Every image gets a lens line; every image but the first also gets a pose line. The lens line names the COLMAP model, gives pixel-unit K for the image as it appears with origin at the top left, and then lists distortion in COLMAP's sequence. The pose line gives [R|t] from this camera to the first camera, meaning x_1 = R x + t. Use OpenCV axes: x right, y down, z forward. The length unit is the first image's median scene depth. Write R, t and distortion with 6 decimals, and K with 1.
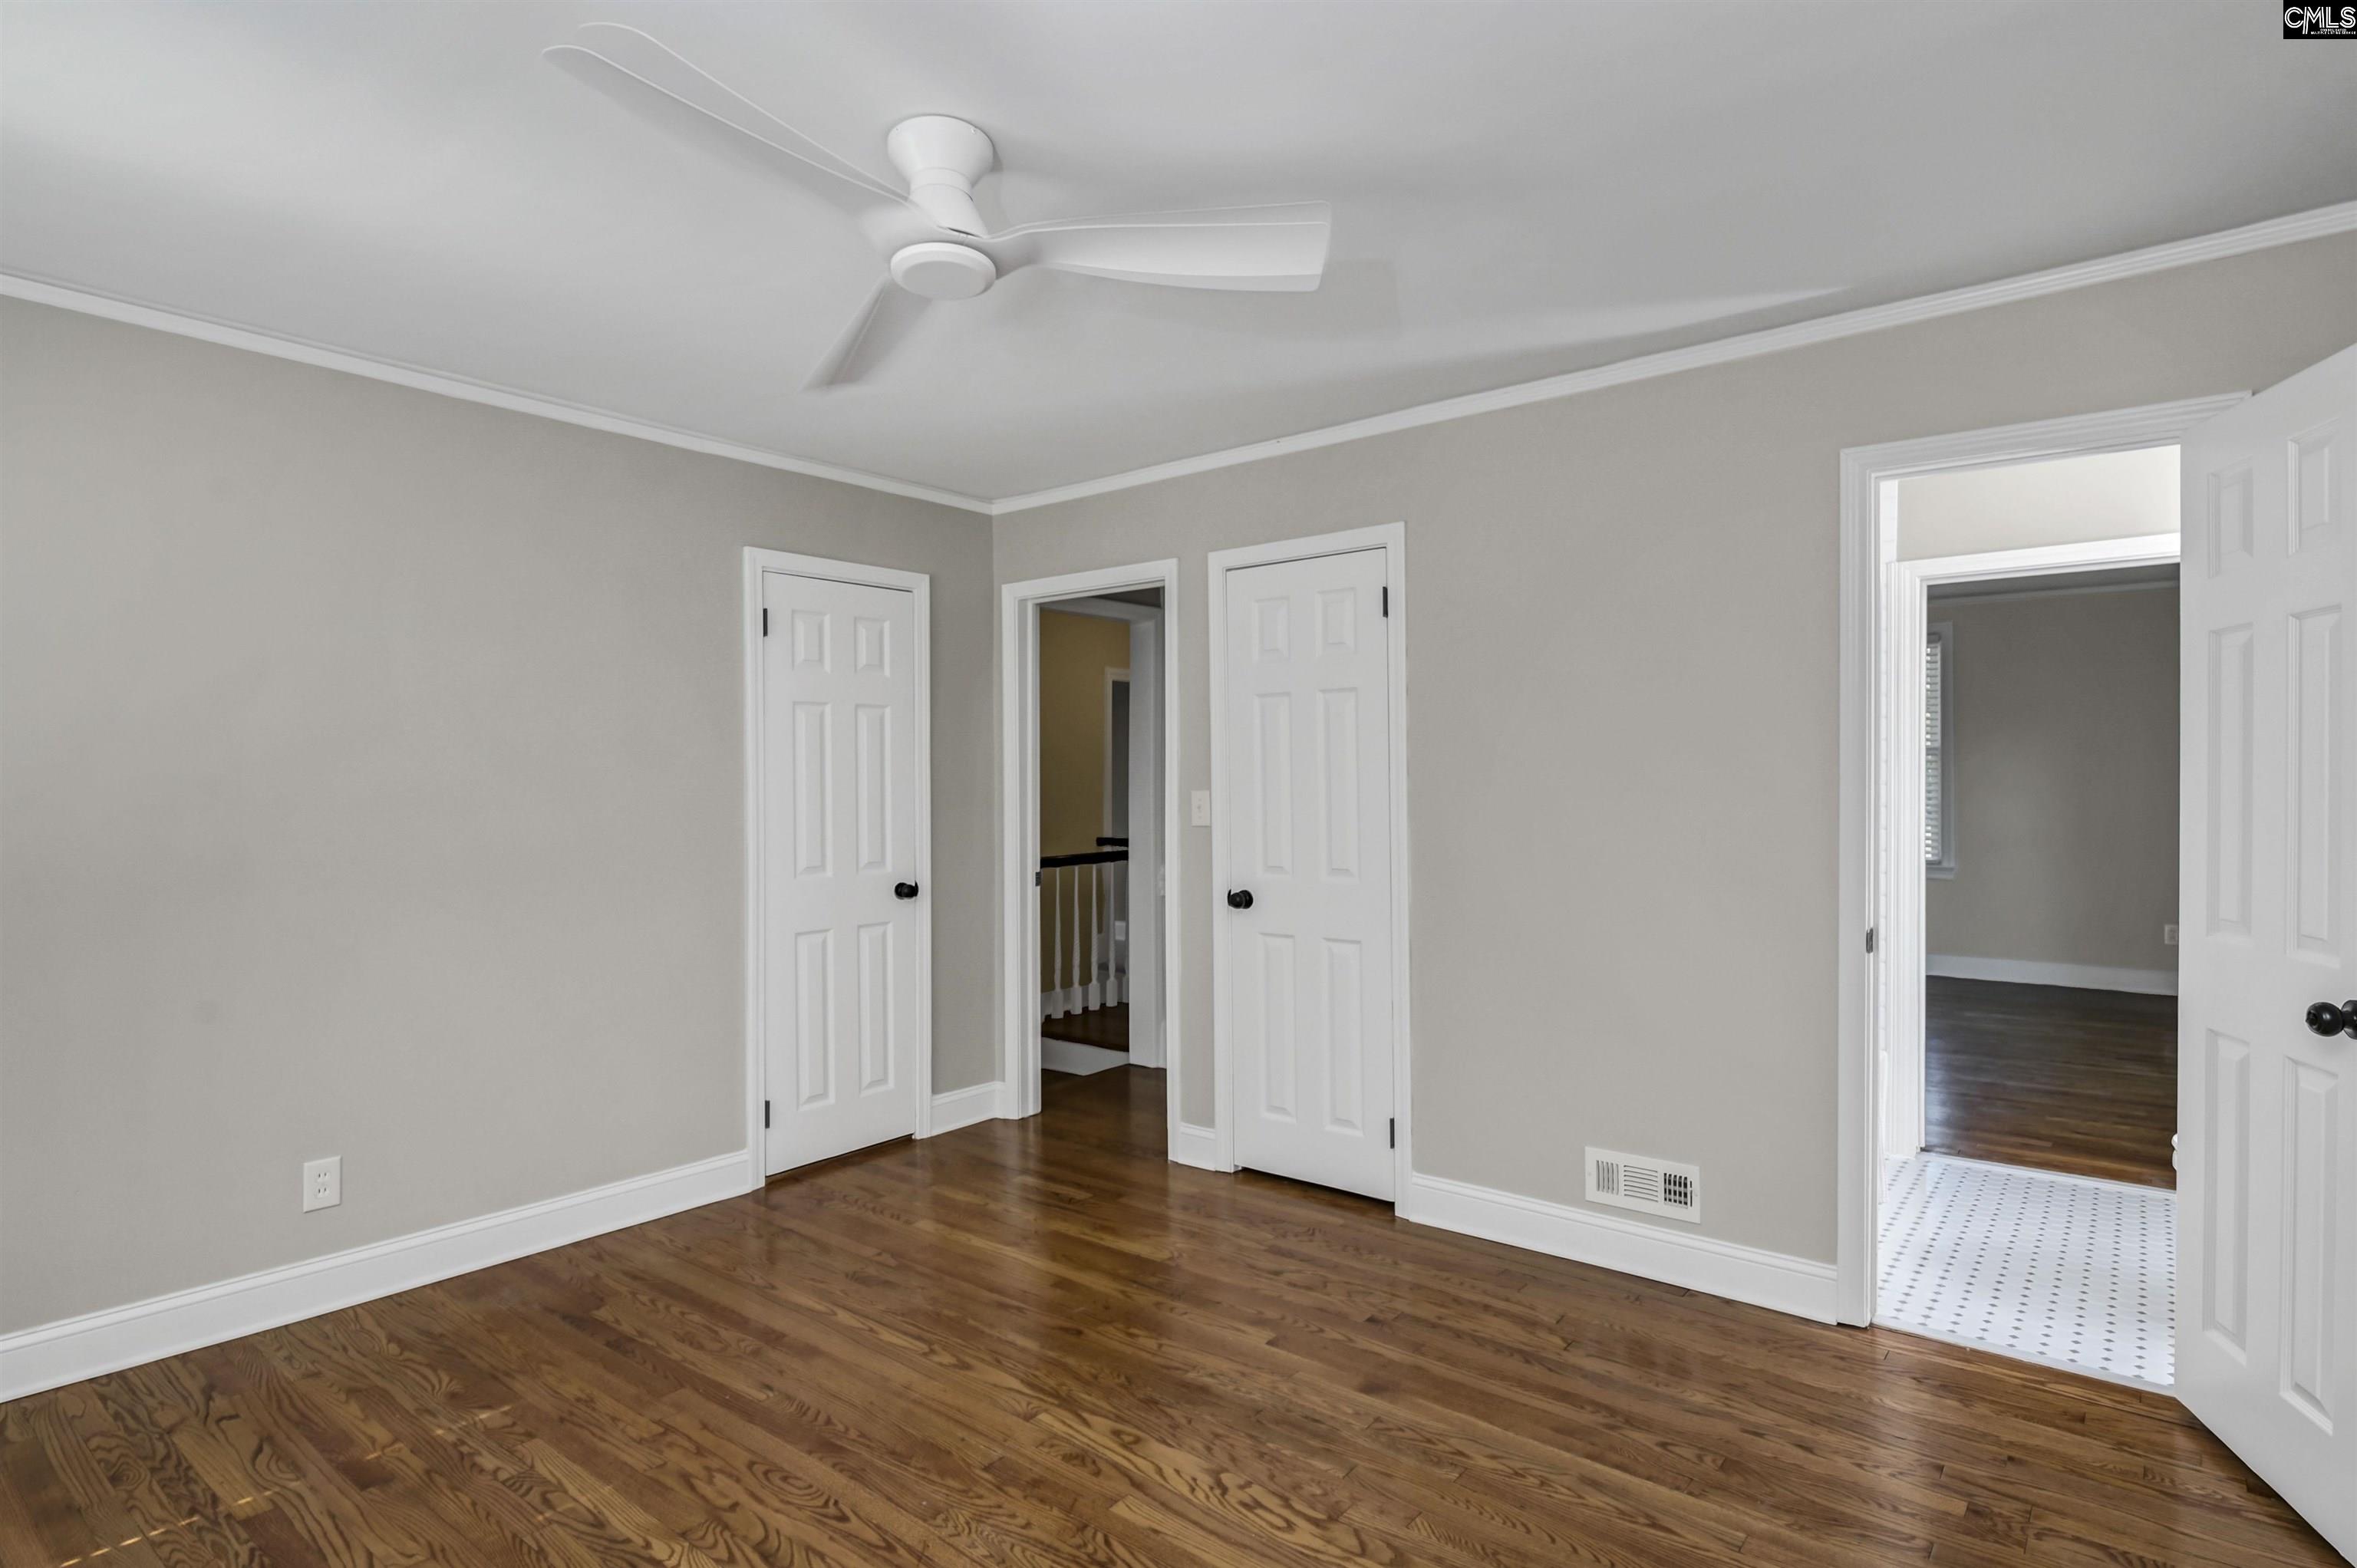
lens RADIAL K [[1241.7, 0, 1175.2], [0, 1241.7, 788.4], [0, 0, 1]] dist [-0.002429, -0.000250]
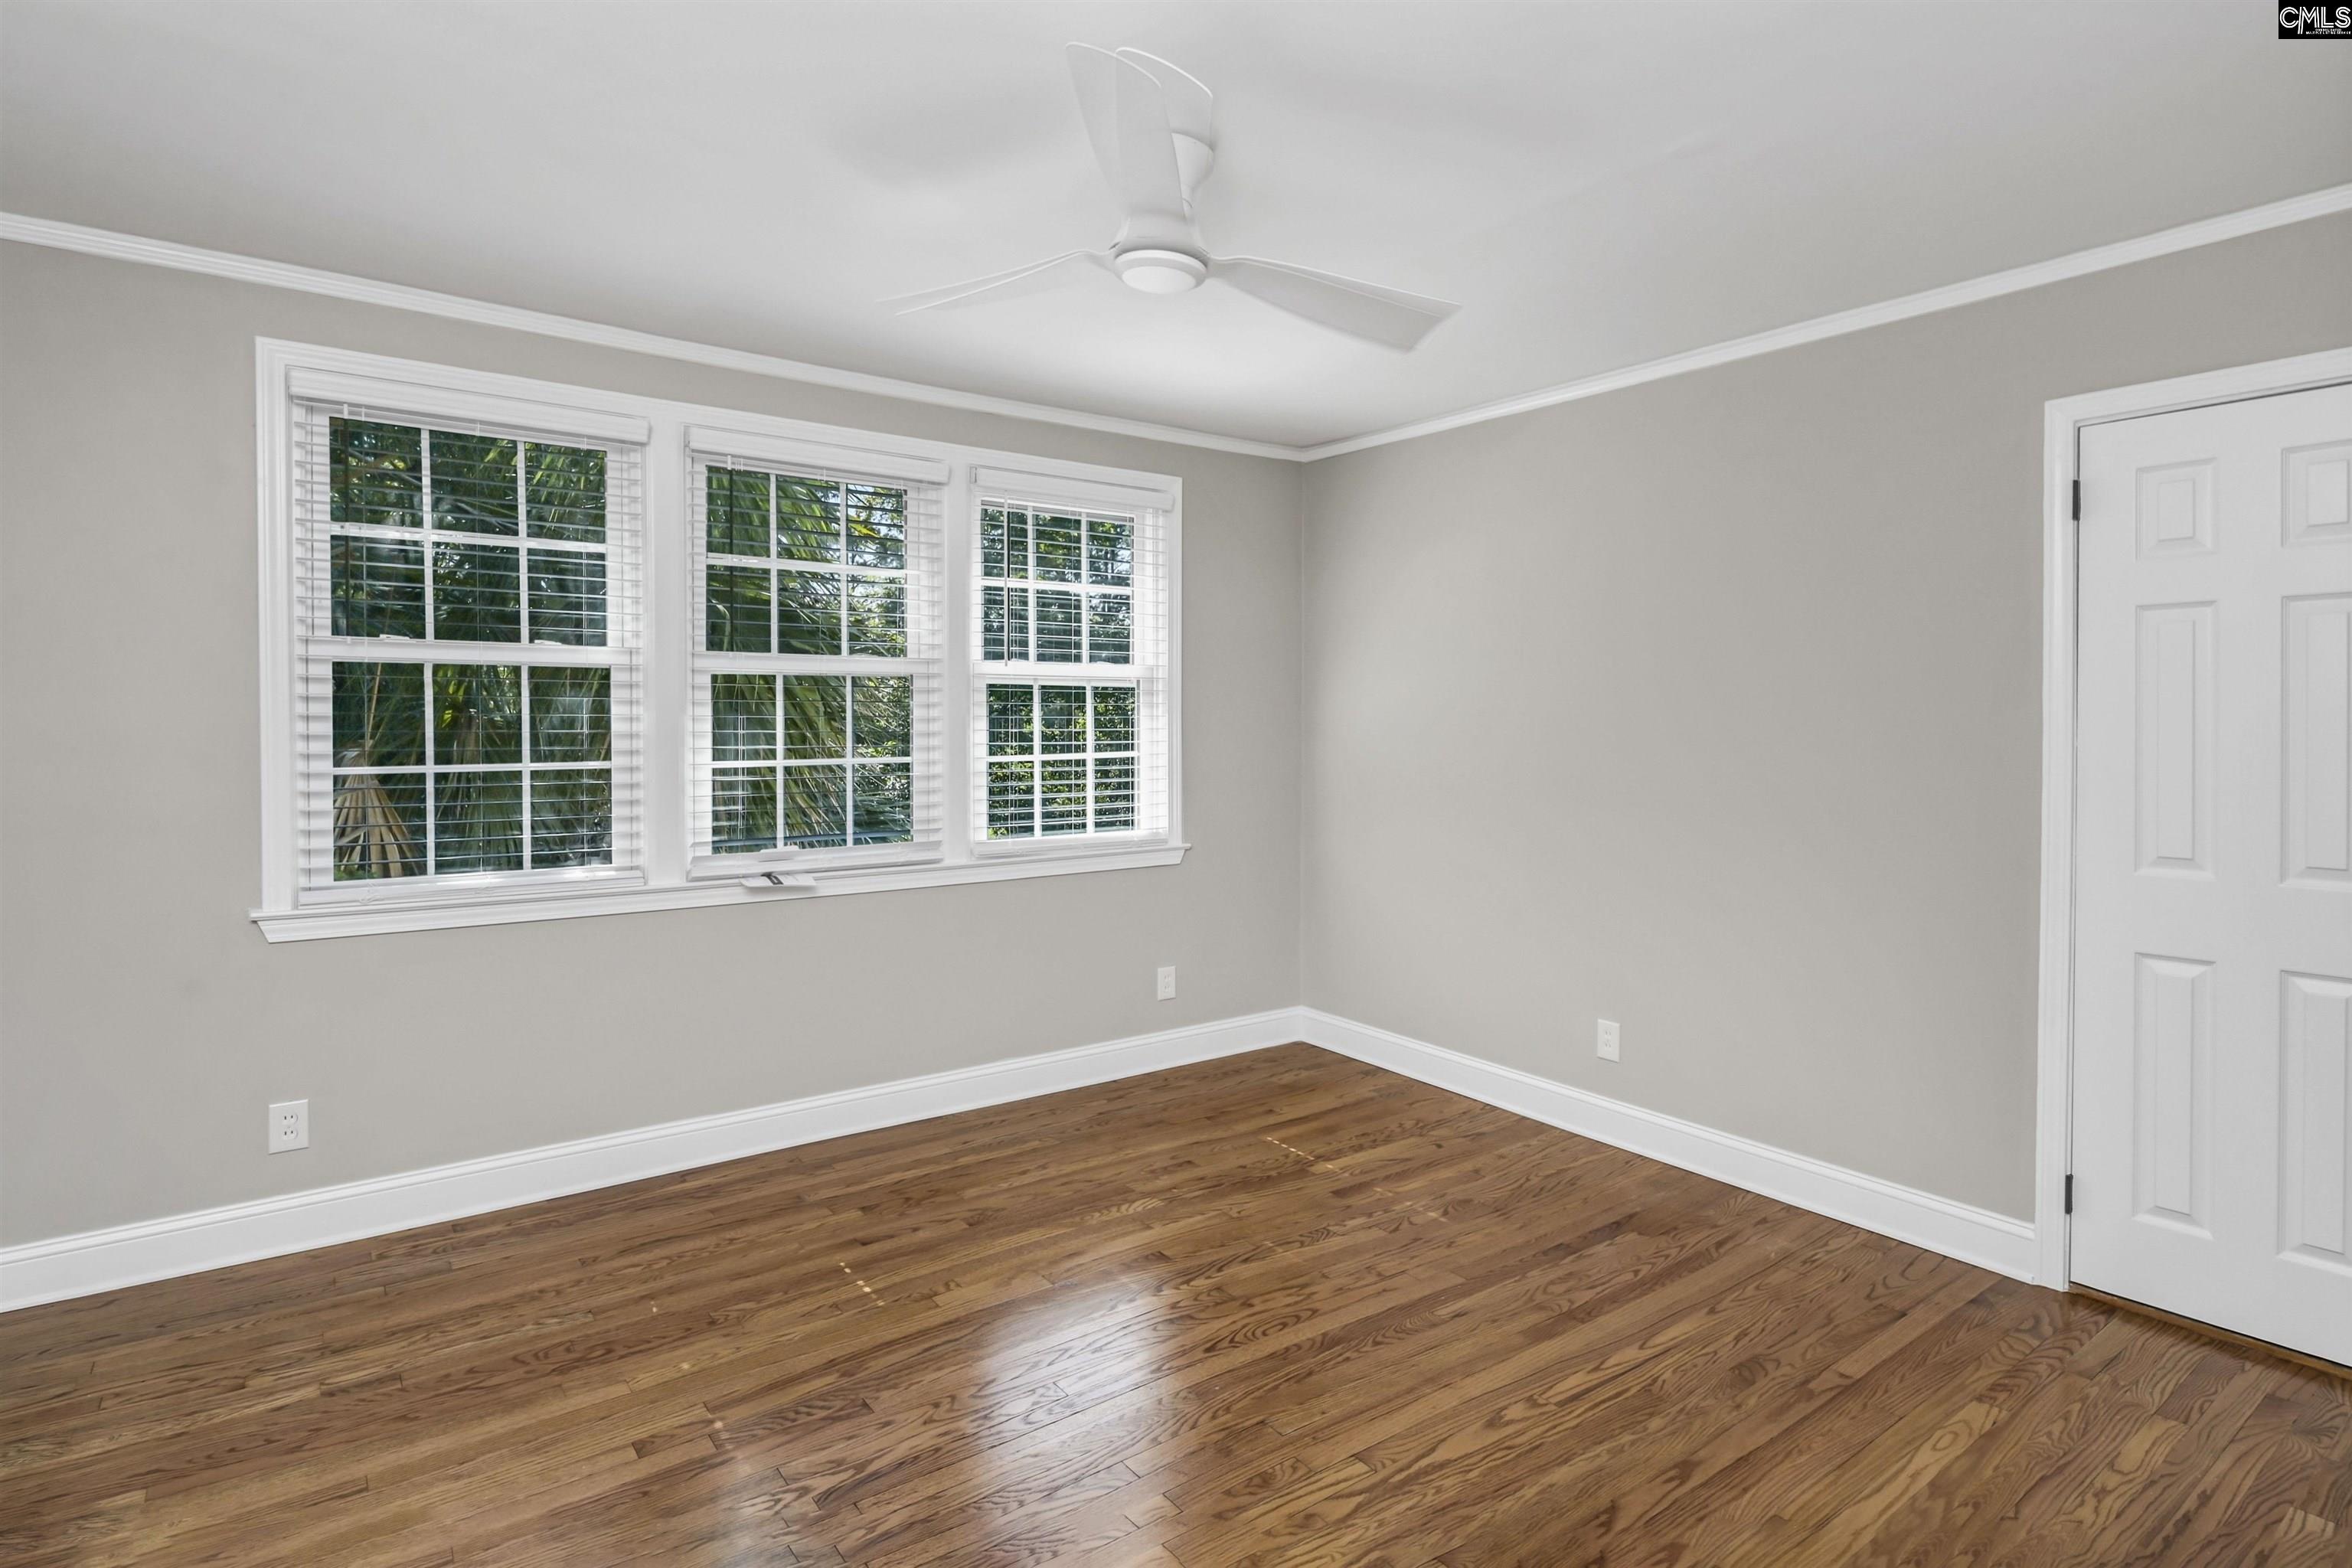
lens RADIAL K [[1239.2, 0, 1250.2], [0, 1239.2, 730.2], [0, 0, 1]] dist [-0.002429, -0.000250]
pose [[-0.235125, 0.013567, -0.971870, 0.661034], [-0.006339, 0.999860, 0.015491, -0.014586], [0.971944, 0.009803, -0.235006, 1.007157]]
